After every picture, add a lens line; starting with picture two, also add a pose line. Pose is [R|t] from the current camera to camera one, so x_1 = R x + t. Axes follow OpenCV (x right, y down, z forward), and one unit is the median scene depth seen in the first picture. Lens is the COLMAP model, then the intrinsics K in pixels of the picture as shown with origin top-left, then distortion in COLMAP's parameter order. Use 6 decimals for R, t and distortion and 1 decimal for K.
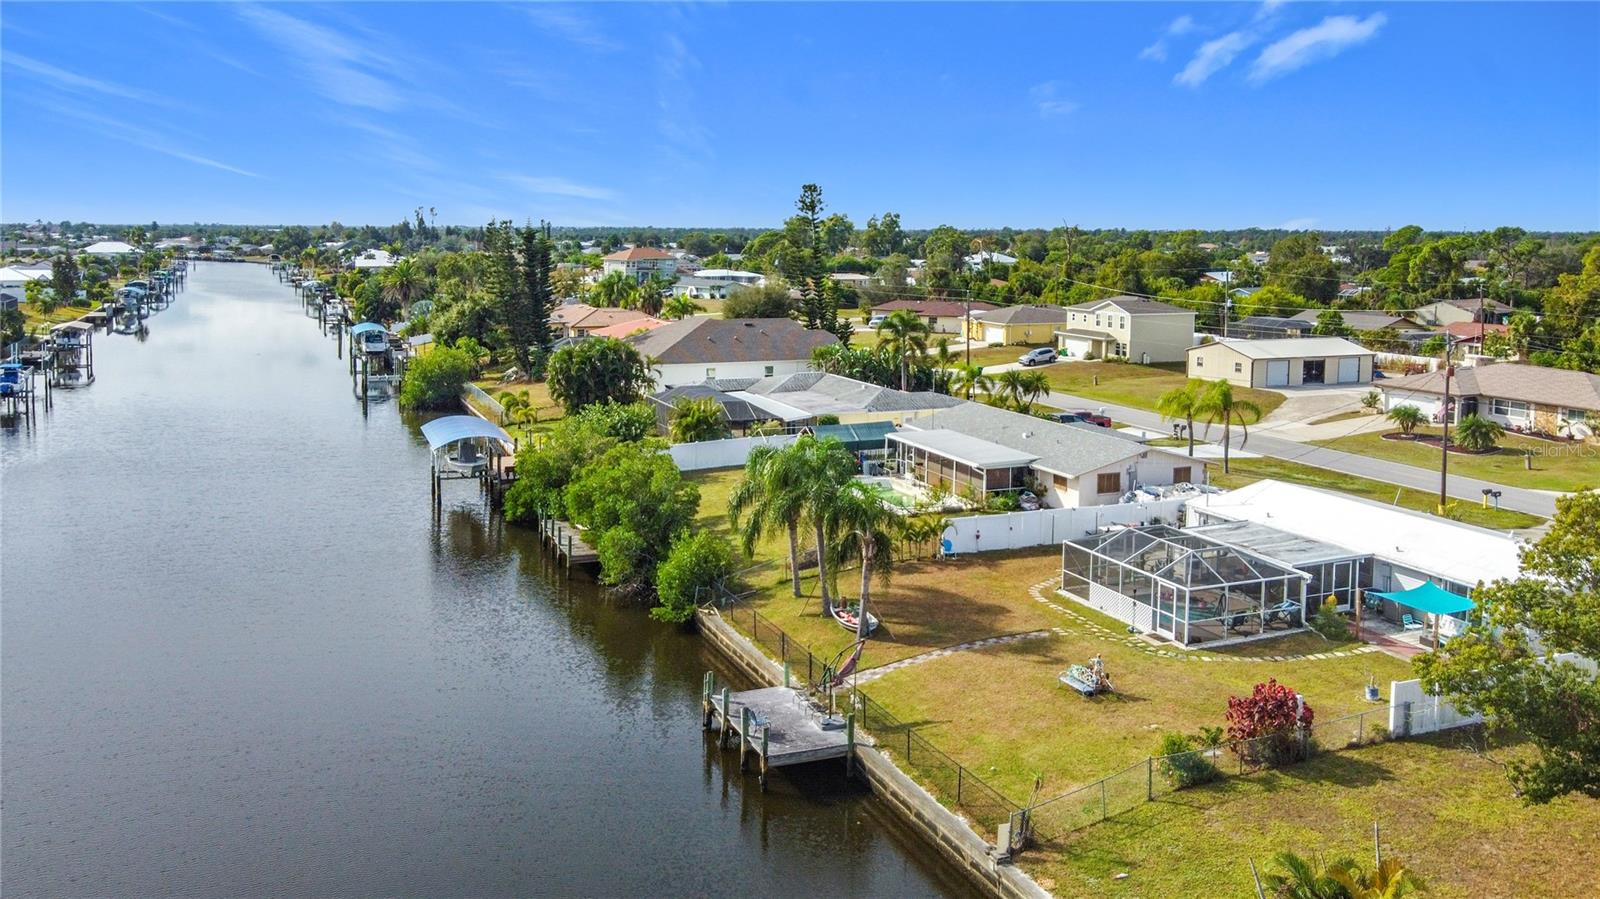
lens RADIAL K [[1269.1, 0, 777.8], [0, 1269.1, 334.0], [0, 0, 1]] dist [0.002281, 0.015320]
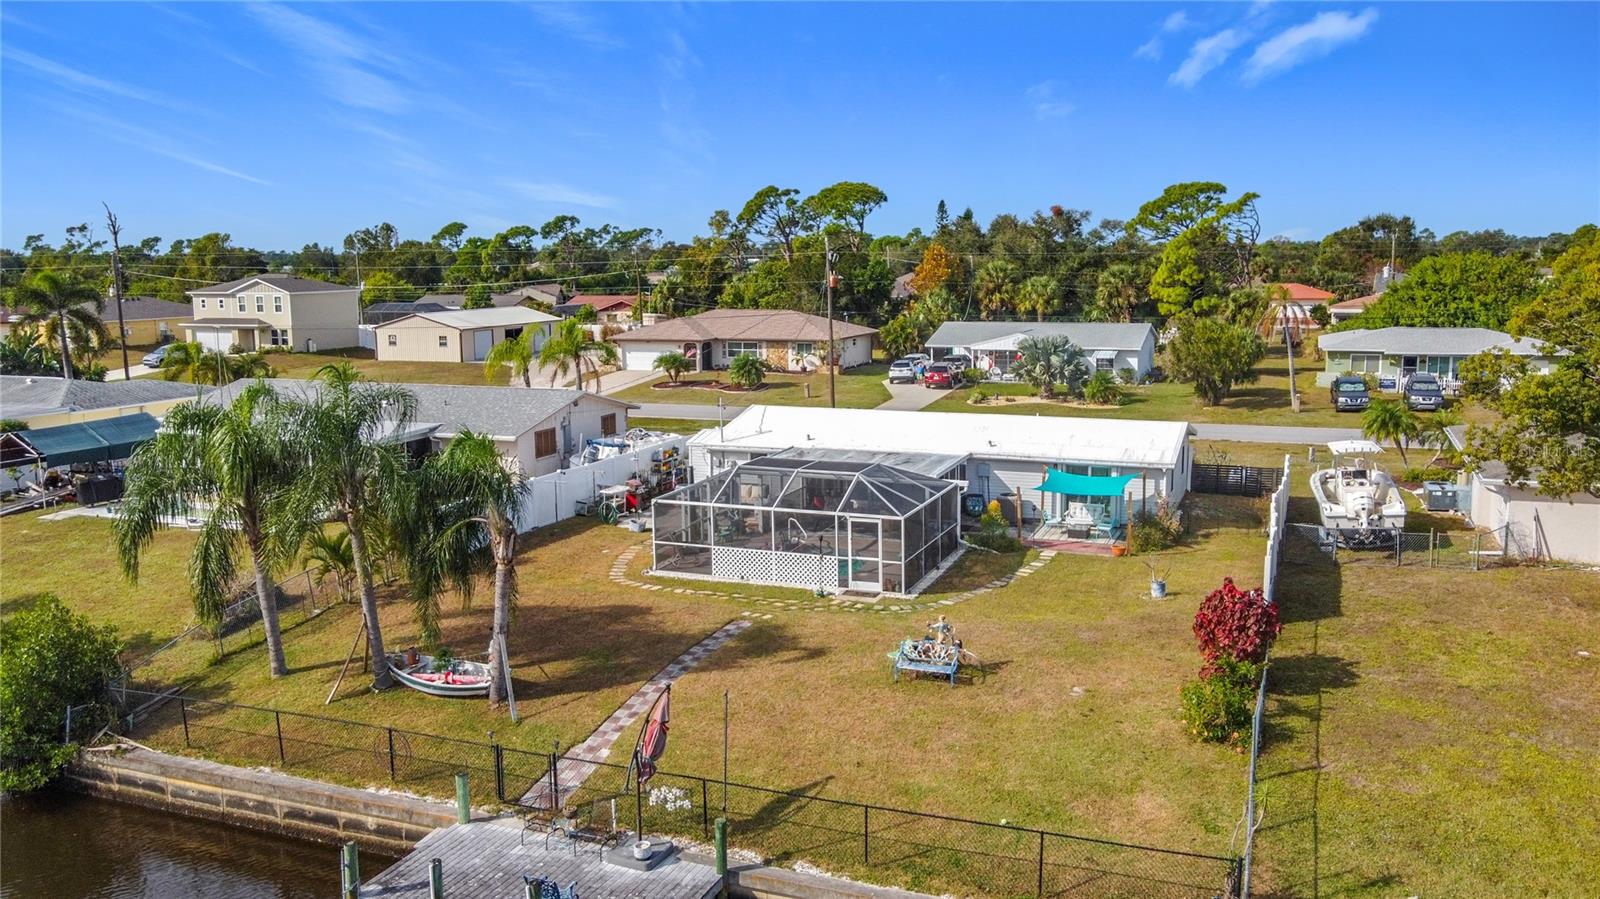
lens RADIAL K [[1274.8, 0, 805.4], [0, 1274.8, 449.1], [0, 0, 1]] dist [-0.011410, 0.054358]
pose [[0.704208, -0.125797, 0.698760, -0.184520], [0.077426, 0.991915, 0.100544, 0.066335], [-0.705759, -0.016701, 0.708255, 0.415637]]
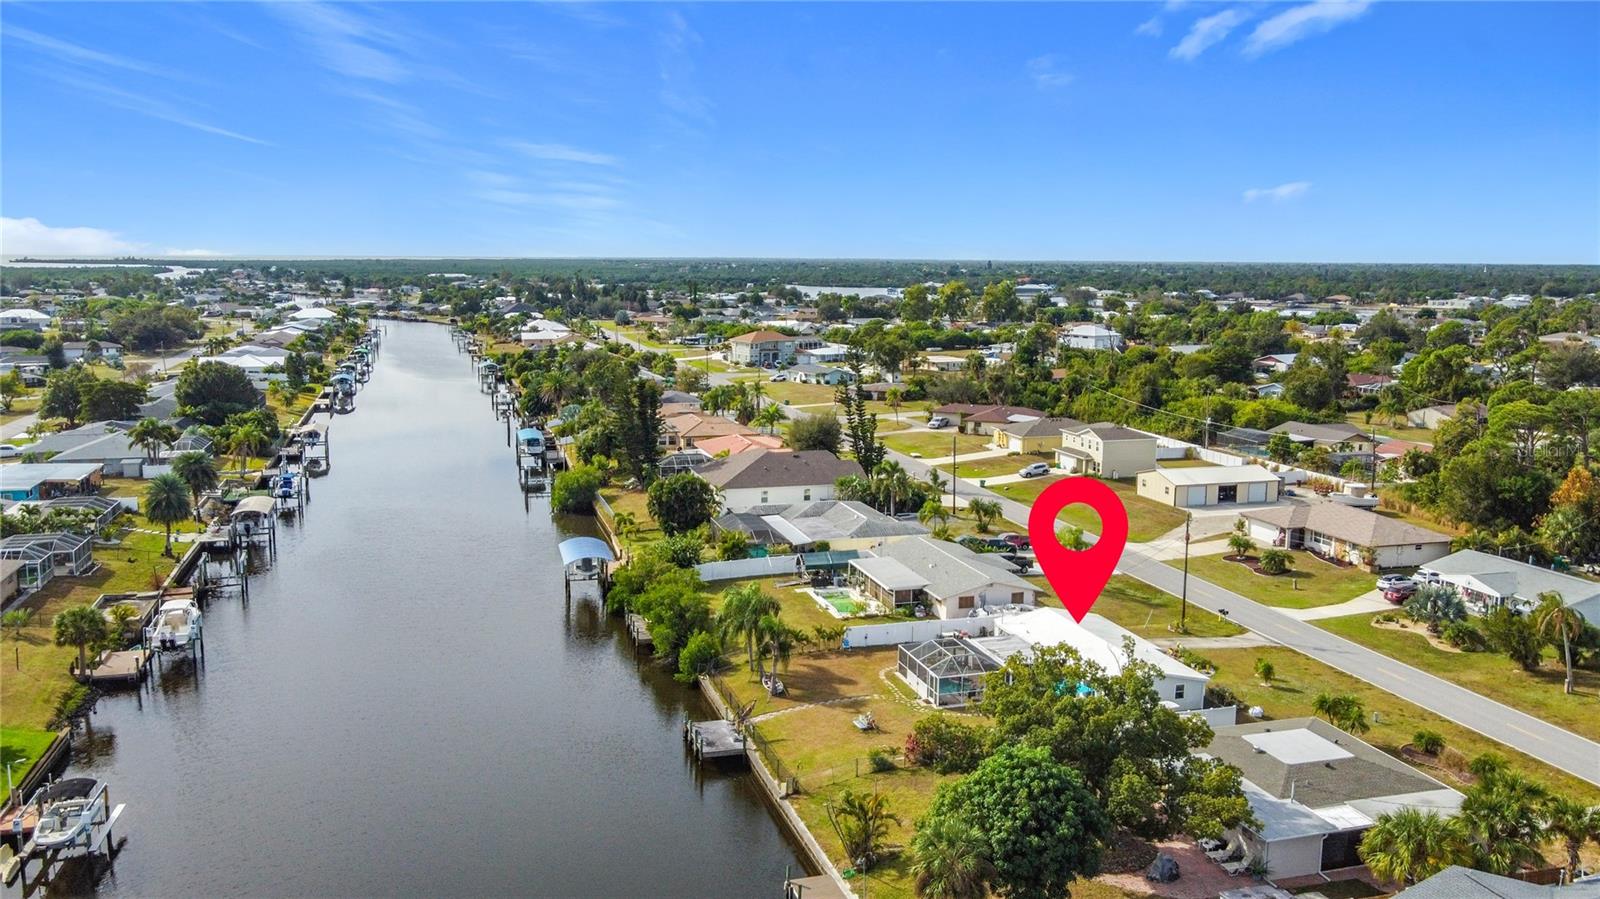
lens RADIAL K [[1257.4, 0, 796.2], [0, 1257.4, 389.9], [0, 0, 1]] dist [-0.003800, 0.001548]
pose [[0.994220, 0.009249, -0.106963, 0.248435], [-0.007136, 0.999772, 0.020117, -0.216324], [0.107125, -0.019237, 0.994059, -0.723325]]
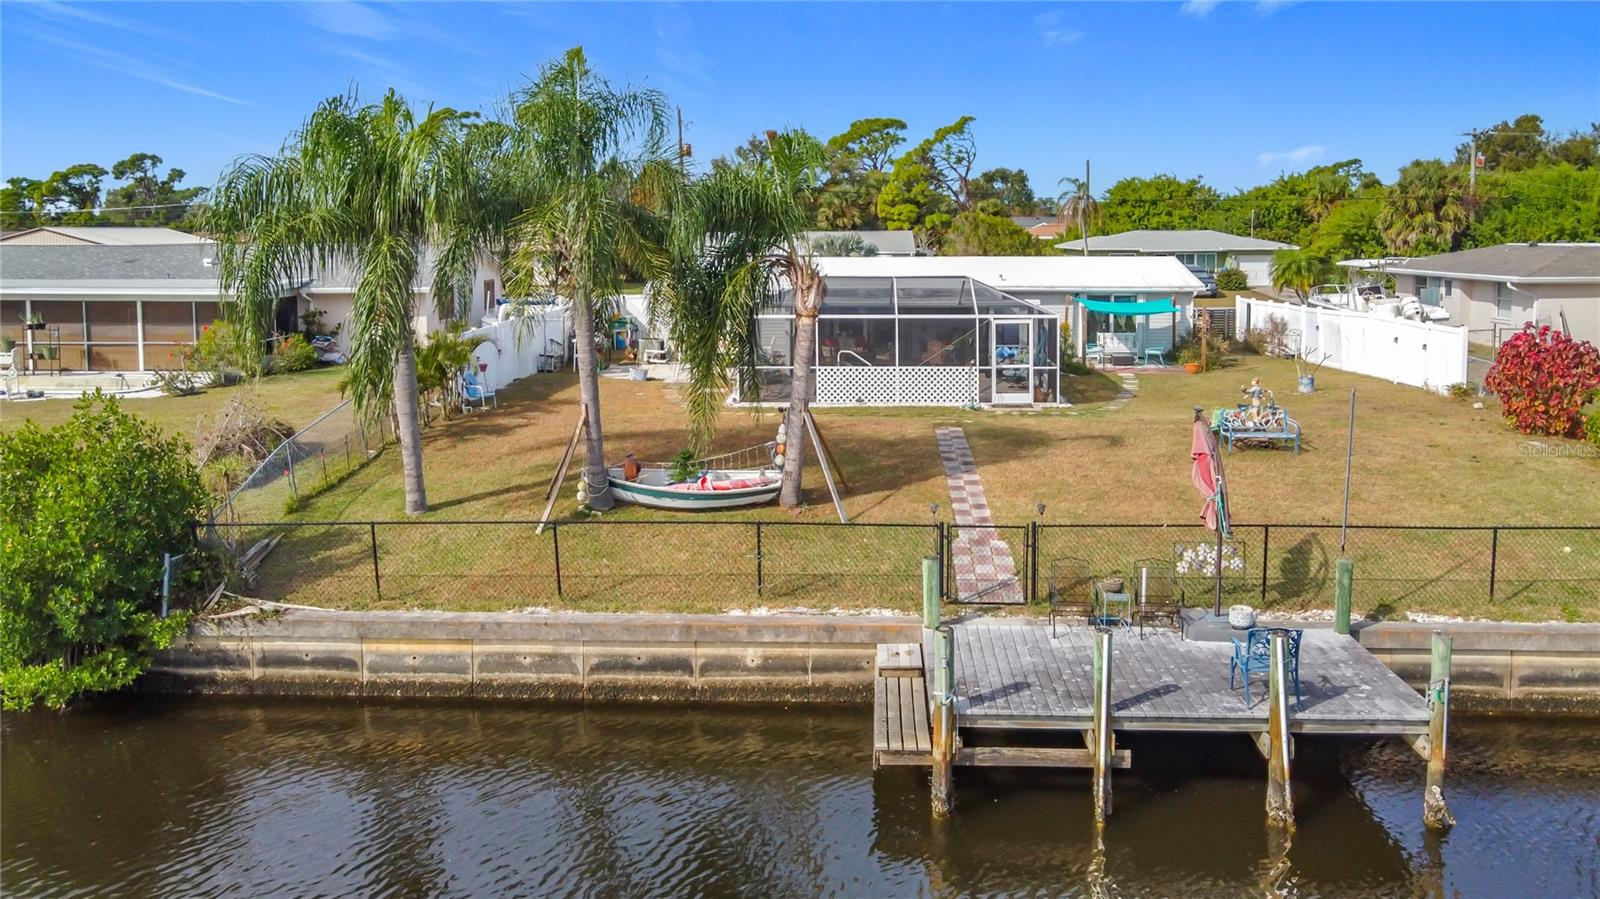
lens RADIAL K [[1278.1, 0, 808.9], [0, 1278.1, 326.2], [0, 0, 1]] dist [-0.004496, 0.036245]
pose [[0.424629, -0.081067, 0.901731, -0.259571], [0.083435, 0.995249, 0.050185, 0.130975], [-0.901515, 0.053925, 0.429375, 0.671510]]
